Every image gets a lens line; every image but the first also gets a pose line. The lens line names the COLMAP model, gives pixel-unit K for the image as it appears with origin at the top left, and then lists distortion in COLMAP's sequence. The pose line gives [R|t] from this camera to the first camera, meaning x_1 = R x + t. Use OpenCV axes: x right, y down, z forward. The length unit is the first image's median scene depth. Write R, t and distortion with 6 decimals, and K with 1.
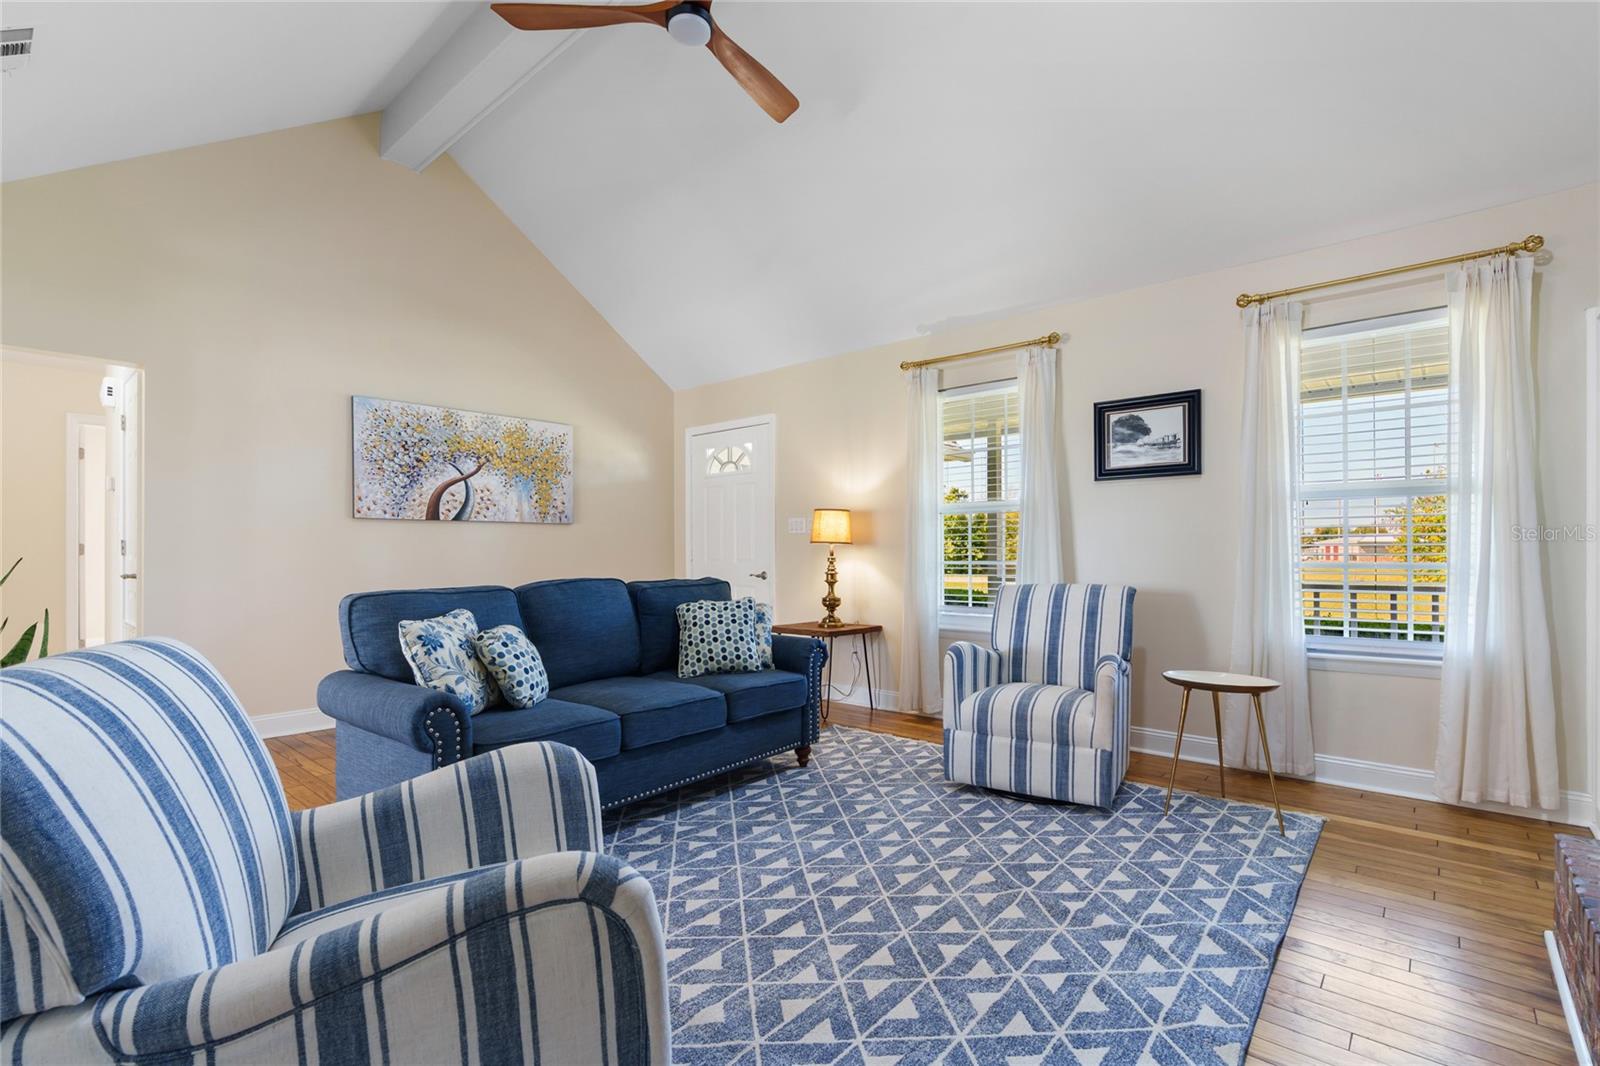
lens RADIAL K [[728.1, 0, 793.7], [0, 728.1, 552.9], [0, 0, 1]] dist [-0.000667, 0.000249]
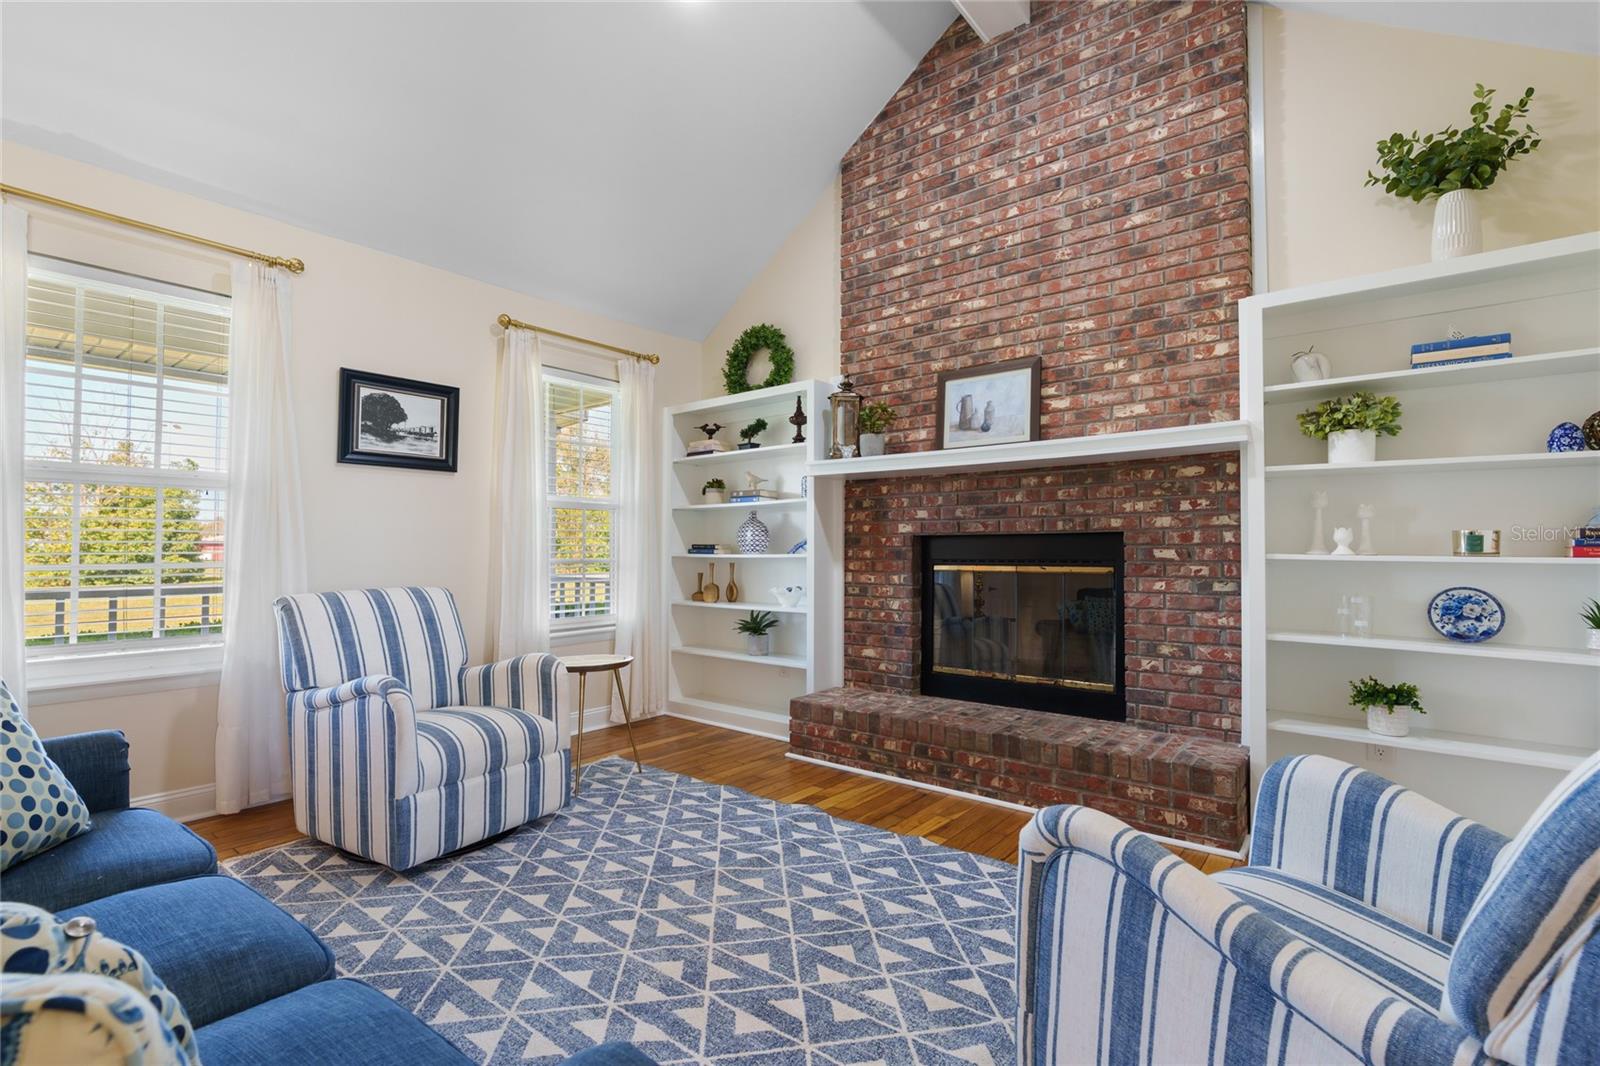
lens RADIAL K [[727.0, 0, 810.6], [0, 727.0, 534.4], [0, 0, 1]] dist [-0.004533, 0.001556]
pose [[-0.052687, 0.026809, 0.998251, -0.626331], [-0.000831, 0.999638, -0.026890, 0.004809], [-0.998611, -0.002246, -0.052646, 0.767265]]
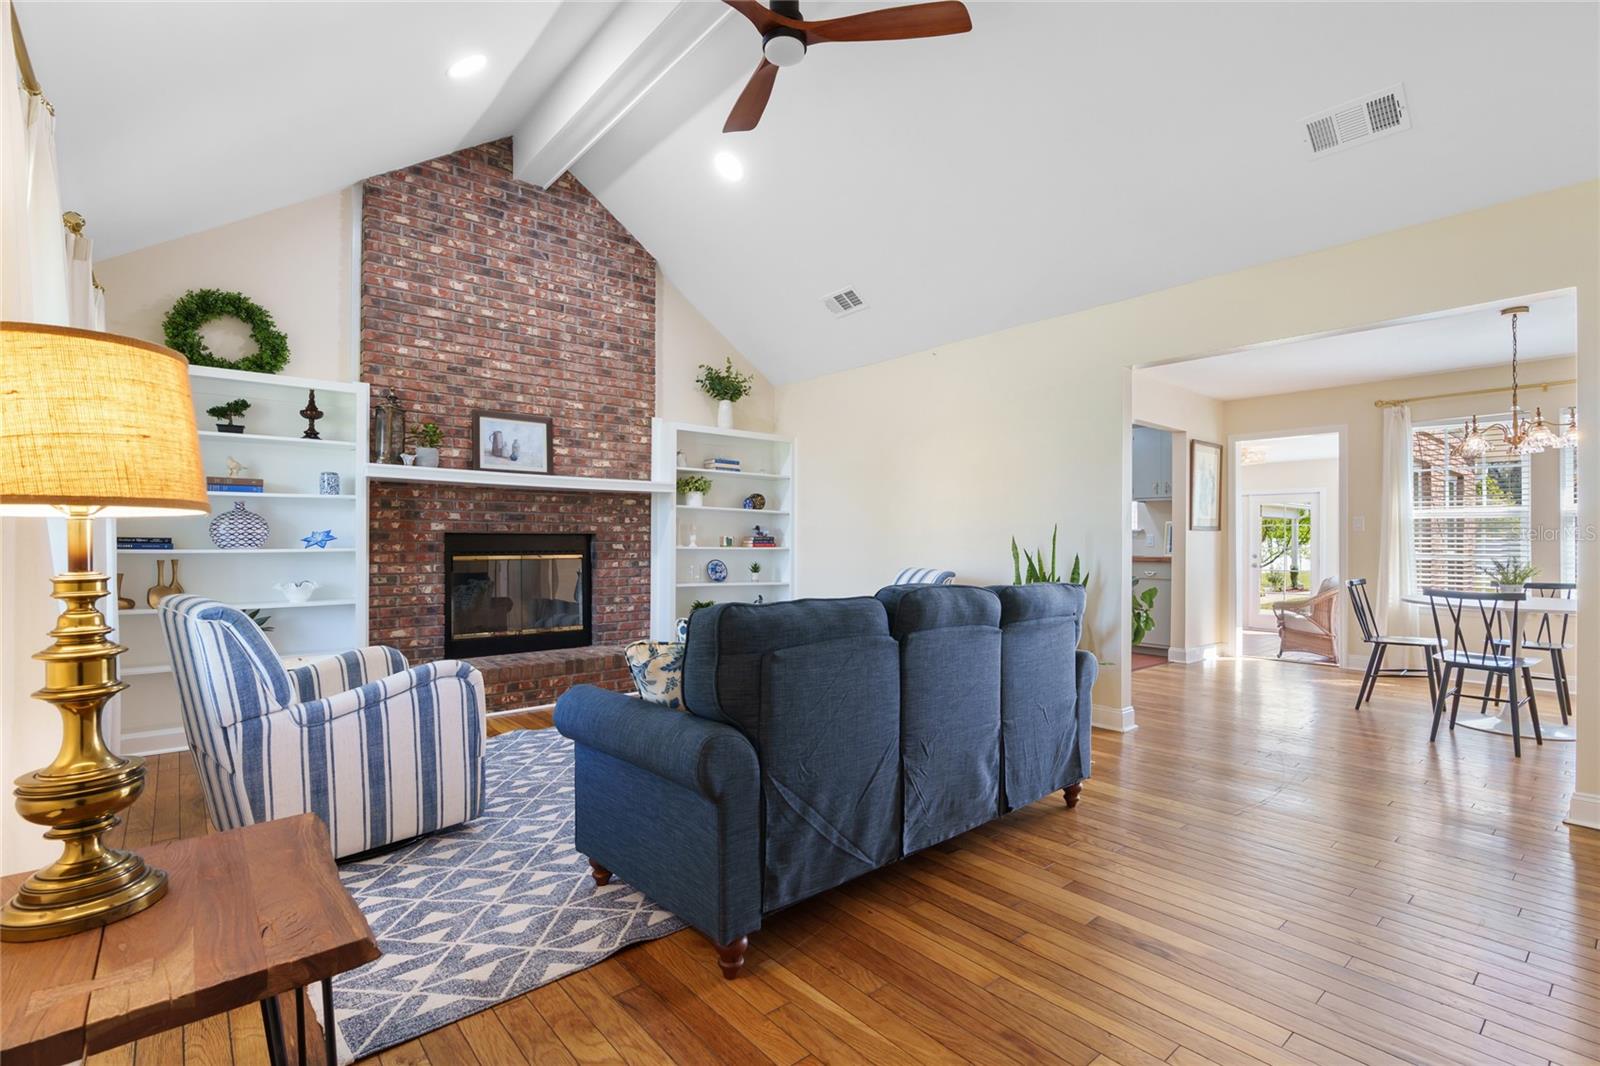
lens RADIAL K [[753.2, 0, 813.0], [0, 753.2, 546.6], [0, 0, 1]] dist [-0.002870, 0.000522]
pose [[-0.992234, -0.000757, 0.124381, -0.337114], [0.000071, 0.999978, 0.006651, -0.009499], [-0.124383, 0.006608, -0.992212, 2.178113]]
